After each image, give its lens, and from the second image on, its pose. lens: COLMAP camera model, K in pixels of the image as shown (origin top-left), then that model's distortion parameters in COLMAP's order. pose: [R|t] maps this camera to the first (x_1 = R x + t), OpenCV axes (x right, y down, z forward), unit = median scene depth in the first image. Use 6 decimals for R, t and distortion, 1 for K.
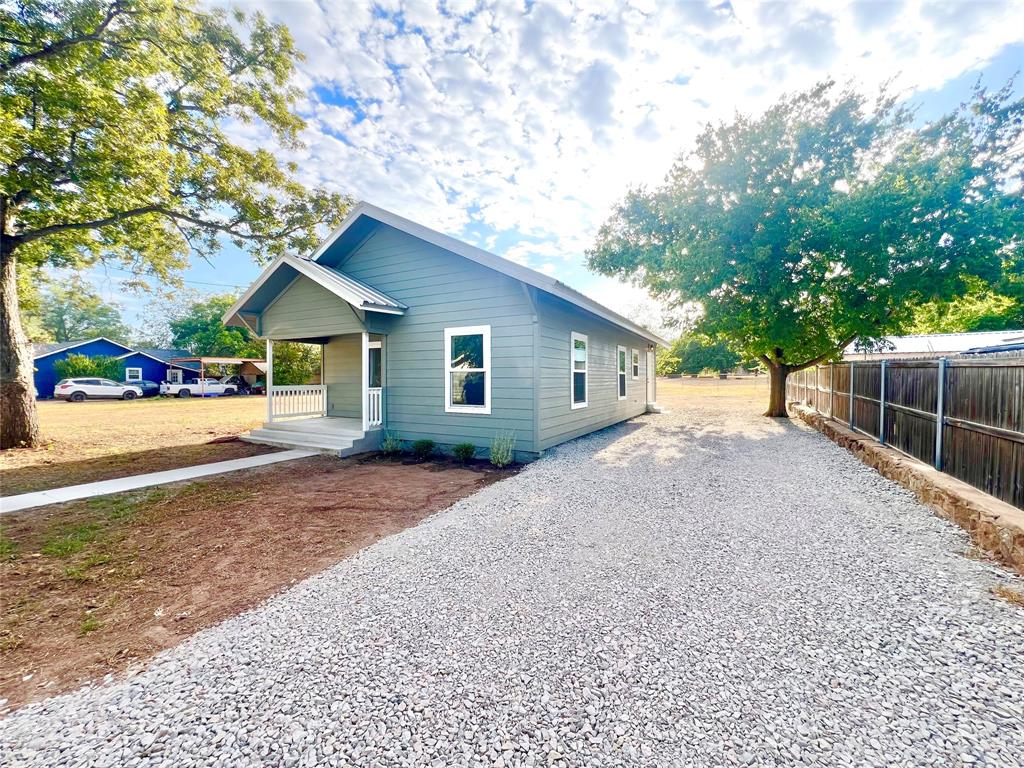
lens RADIAL K [[409.5, 0, 514.3], [0, 409.5, 383.2], [0, 0, 1]] dist [-0.002442, -0.000285]
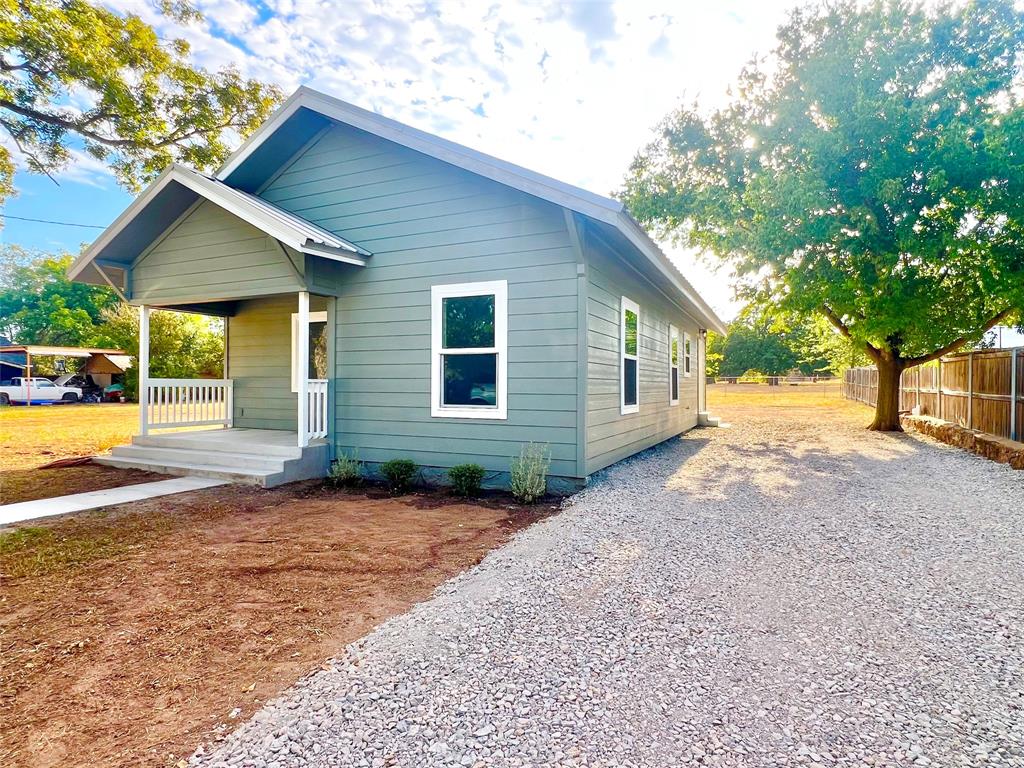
lens RADIAL K [[565.3, 0, 510.7], [0, 565.3, 386.2], [0, 0, 1]] dist [-0.003623, 0.001176]
pose [[0.998273, 0.005800, 0.058451, -0.085963], [-0.005104, 0.999914, -0.012045, 0.028912], [-0.058516, 0.011726, 0.998218, 0.096563]]
